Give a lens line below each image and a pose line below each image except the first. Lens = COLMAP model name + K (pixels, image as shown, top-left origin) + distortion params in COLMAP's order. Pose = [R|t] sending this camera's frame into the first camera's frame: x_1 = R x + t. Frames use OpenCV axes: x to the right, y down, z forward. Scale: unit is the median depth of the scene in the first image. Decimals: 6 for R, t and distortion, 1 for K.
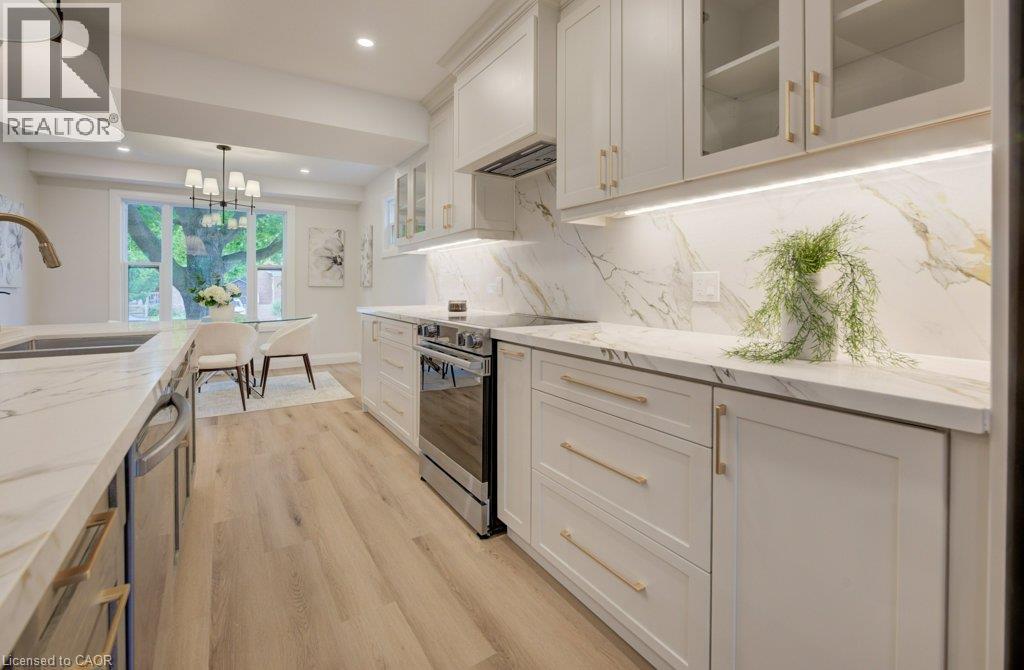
lens RADIAL K [[450.0, 0, 511.5], [0, 450.0, 287.0], [0, 0, 1]] dist [-0.000855, -0.000099]
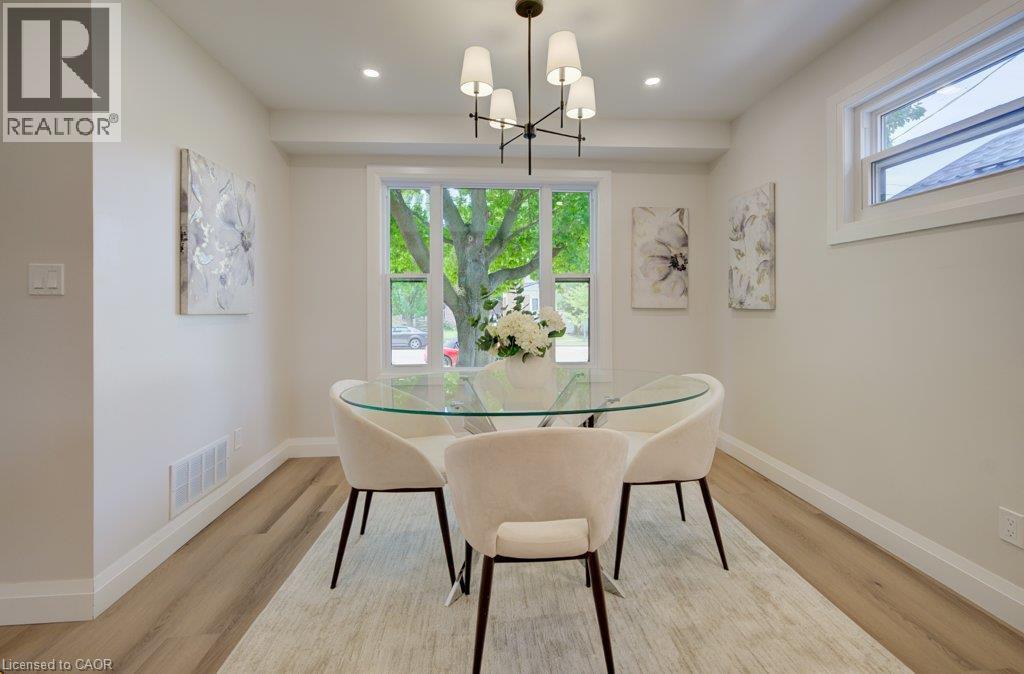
lens RADIAL K [[412.2, 0, 511.2], [0, 412.2, 301.3], [0, 0, 1]] dist [0.000427, 0.000071]
pose [[0.880188, -0.008664, -0.474546, -0.483878], [0.005033, 0.999948, -0.008921, -0.009595], [0.474598, 0.005463, 0.880186, 0.657232]]
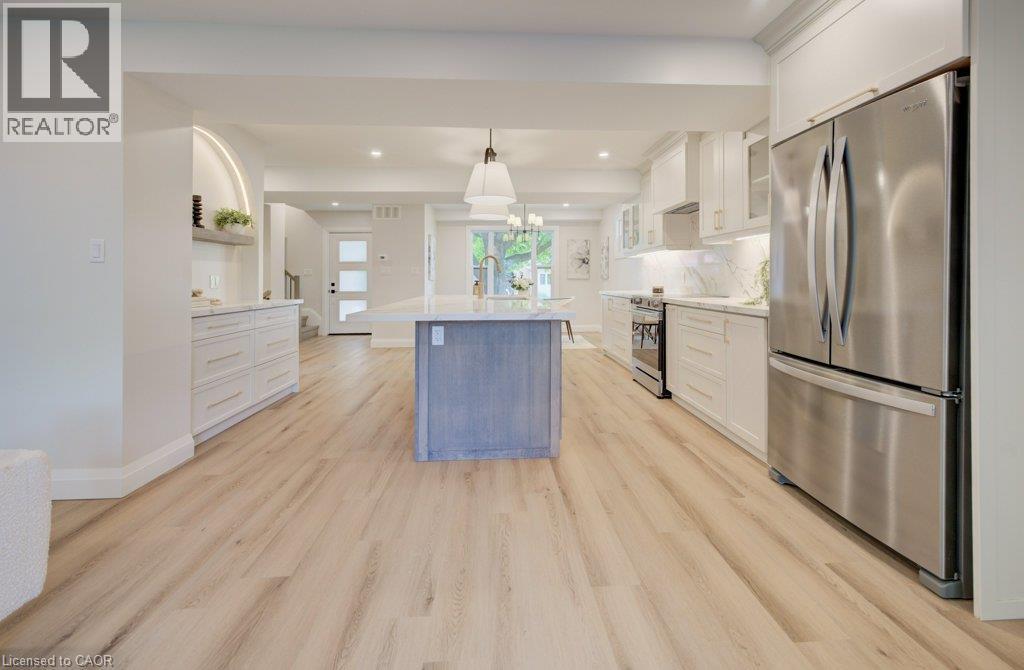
lens RADIAL K [[435.3, 0, 514.0], [0, 435.3, 278.7], [0, 0, 1]] dist [0.002080, 0.000300]
pose [[0.868854, -0.006232, -0.495029, 0.164375], [0.005231, 0.999981, -0.003408, 0.003012], [0.495040, 0.000372, 0.868870, -0.506305]]
